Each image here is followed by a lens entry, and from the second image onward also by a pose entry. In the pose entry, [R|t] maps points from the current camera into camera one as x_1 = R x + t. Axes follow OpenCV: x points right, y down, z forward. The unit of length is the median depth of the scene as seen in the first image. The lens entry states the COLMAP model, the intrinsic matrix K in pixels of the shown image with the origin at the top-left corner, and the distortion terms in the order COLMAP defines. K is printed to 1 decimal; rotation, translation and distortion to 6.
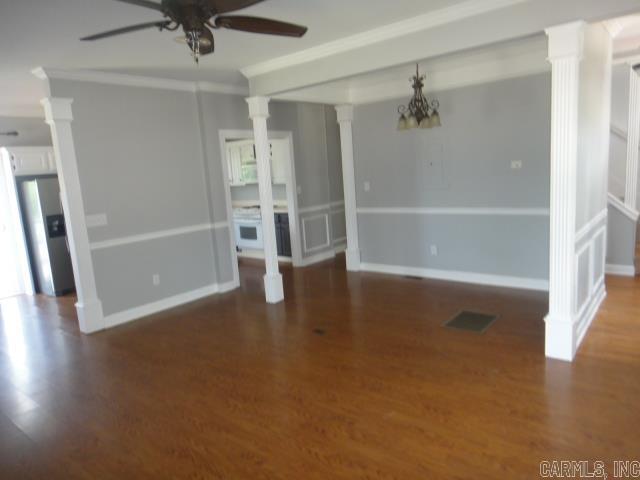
lens RADIAL K [[444.9, 0, 320.0], [0, 444.9, 240.0], [0, 0, 1]] dist [-0.006892, -0.000571]
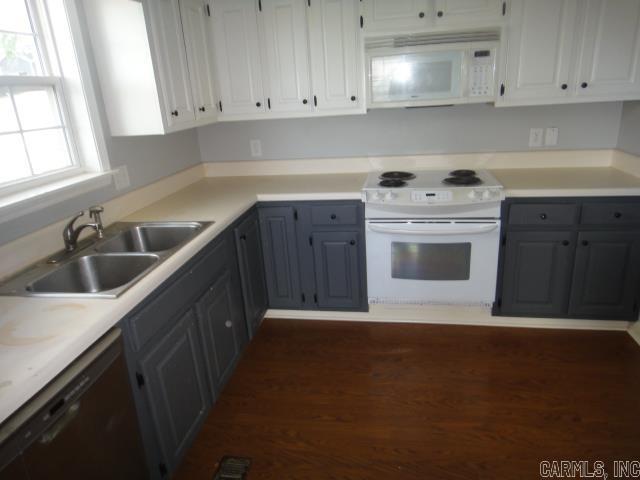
lens RADIAL K [[444.9, 0, 320.0], [0, 444.9, 240.0], [0, 0, 1]] dist [-0.006892, -0.000571]
pose [[0.875469, -0.142572, 0.461765, -0.477920], [0.078764, 0.984812, 0.154734, -0.111364], [-0.476812, -0.099094, 0.873402, 0.939486]]
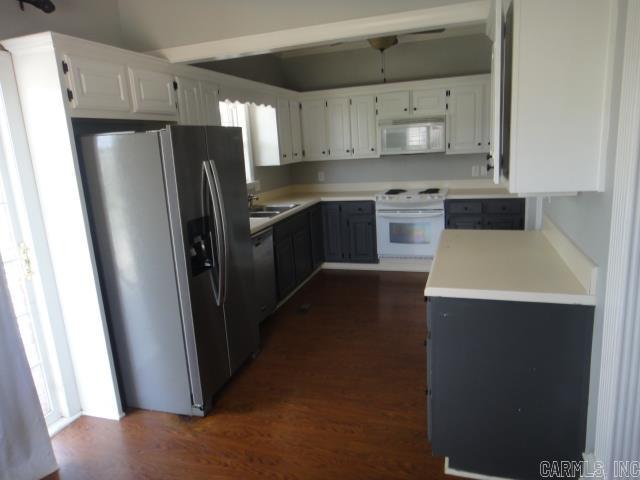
lens RADIAL K [[444.9, 0, 320.0], [0, 444.9, 240.0], [0, 0, 1]] dist [-0.006892, -0.000571]
pose [[0.934244, -0.062297, 0.351152, -0.623024], [0.052075, 0.997901, 0.038487, -0.046786], [-0.352812, -0.017670, 0.935527, 0.573985]]
